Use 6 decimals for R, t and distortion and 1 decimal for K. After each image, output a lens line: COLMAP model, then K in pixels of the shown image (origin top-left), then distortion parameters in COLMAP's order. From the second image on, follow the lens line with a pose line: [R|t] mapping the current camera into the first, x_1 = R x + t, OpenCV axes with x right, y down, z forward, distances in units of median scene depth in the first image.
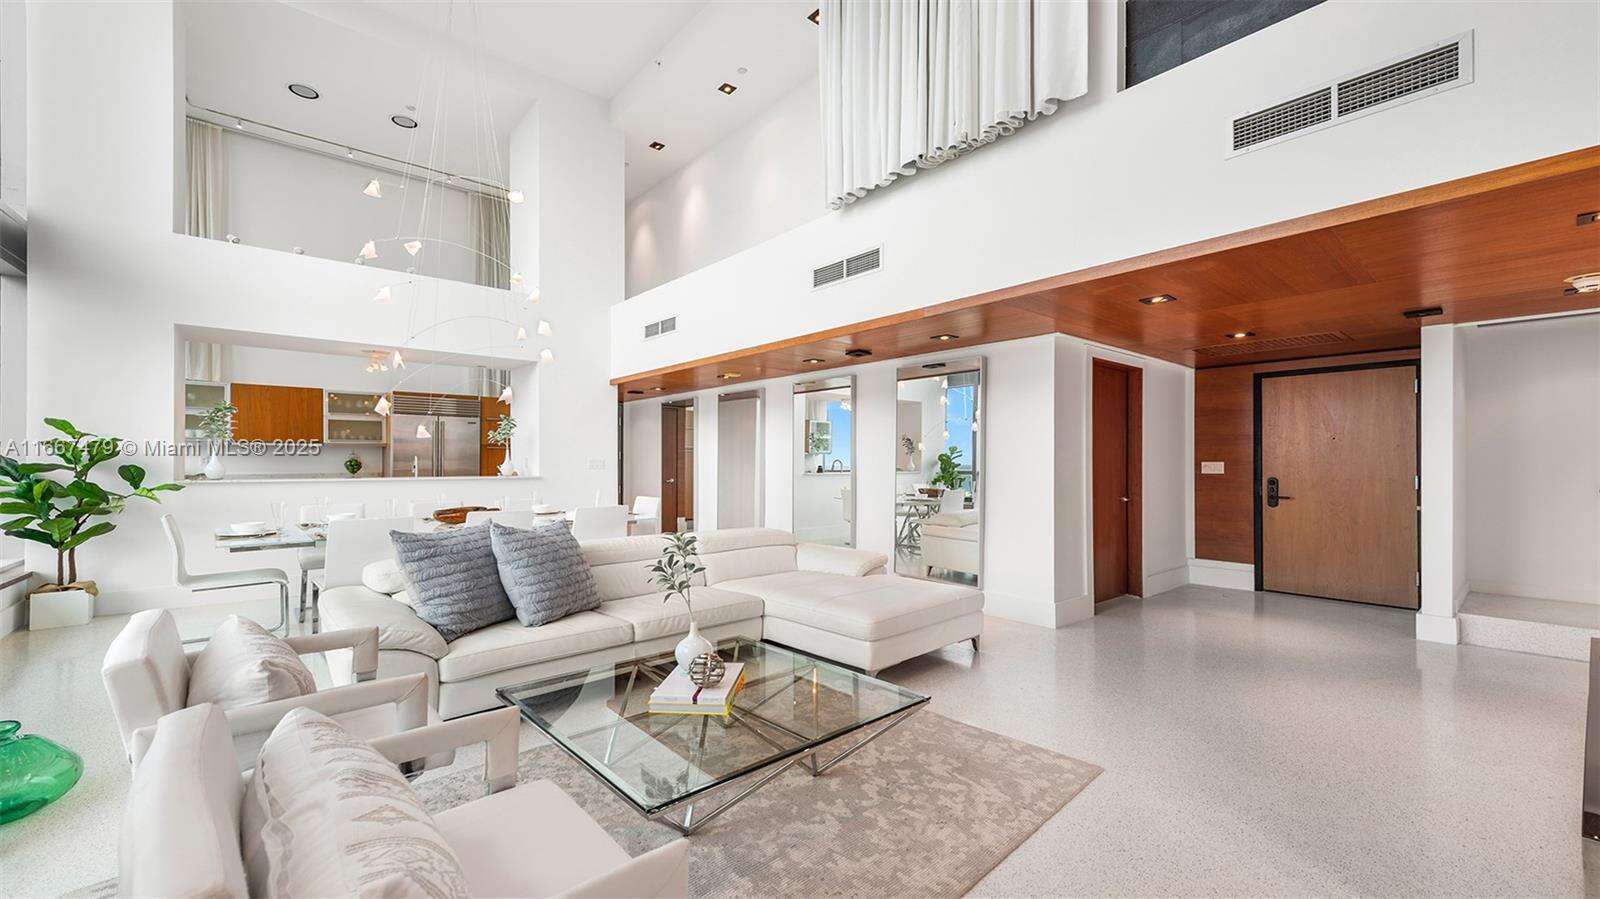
lens RADIAL K [[627.1, 0, 778.3], [0, 627.1, 457.7], [0, 0, 1]] dist [0.010415, -0.001313]
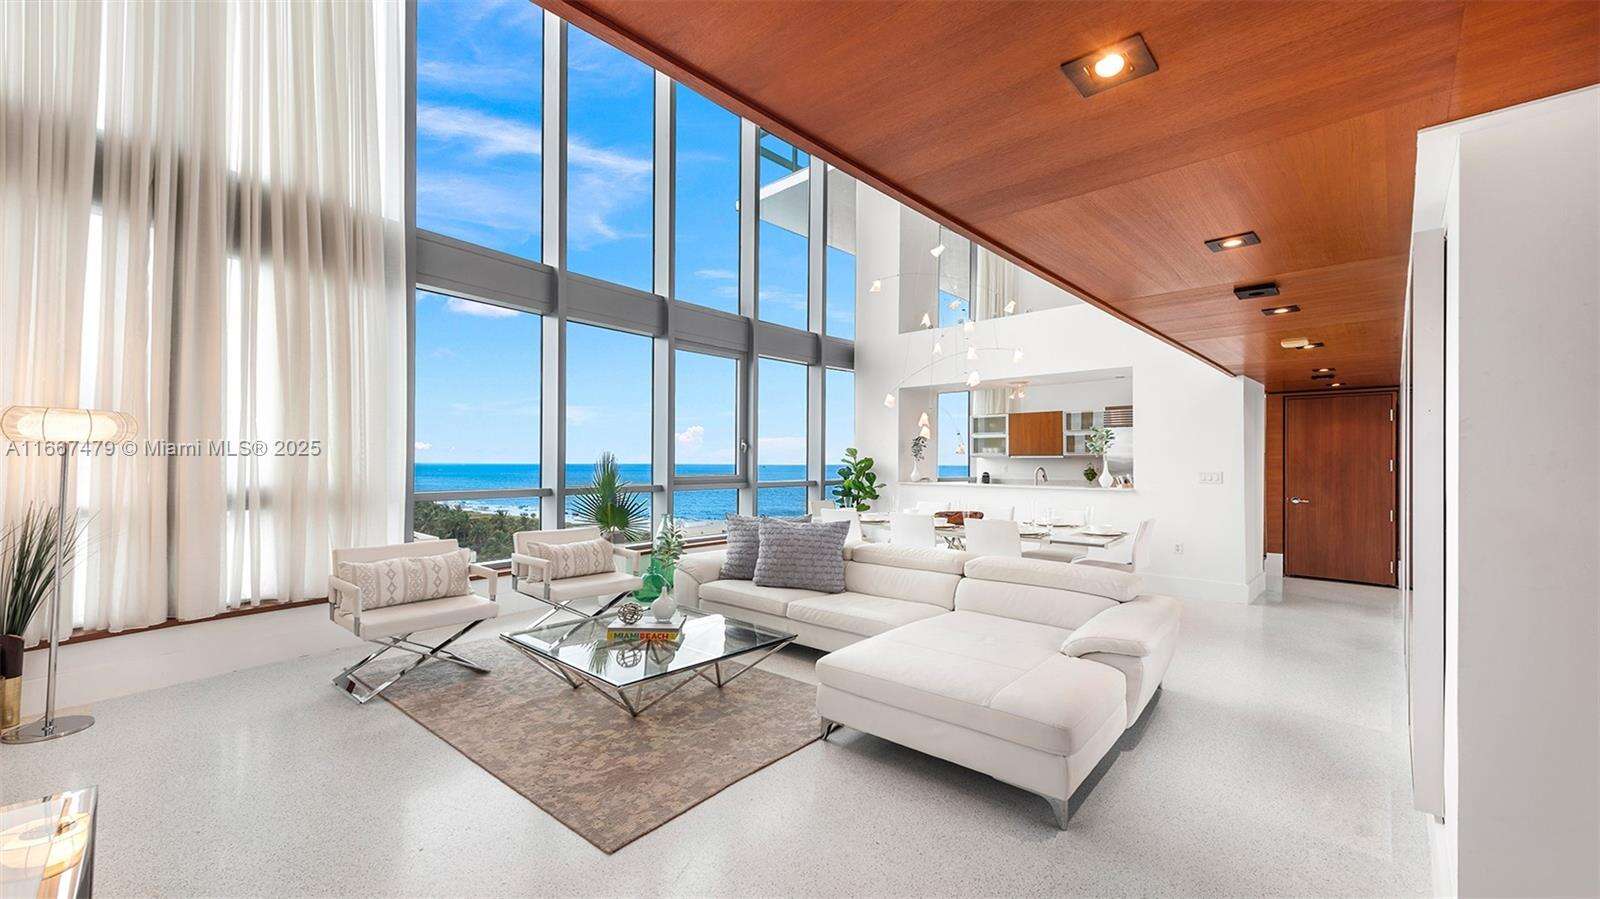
lens RADIAL K [[627.1, 0, 804.4], [0, 627.1, 457.3], [0, 0, 1]] dist [0.010415, -0.001313]
pose [[0.135347, -0.011559, -0.990731, 1.389984], [0.003238, 0.999932, -0.011224, -0.025037], [0.990793, -0.001689, 0.135376, 1.142510]]
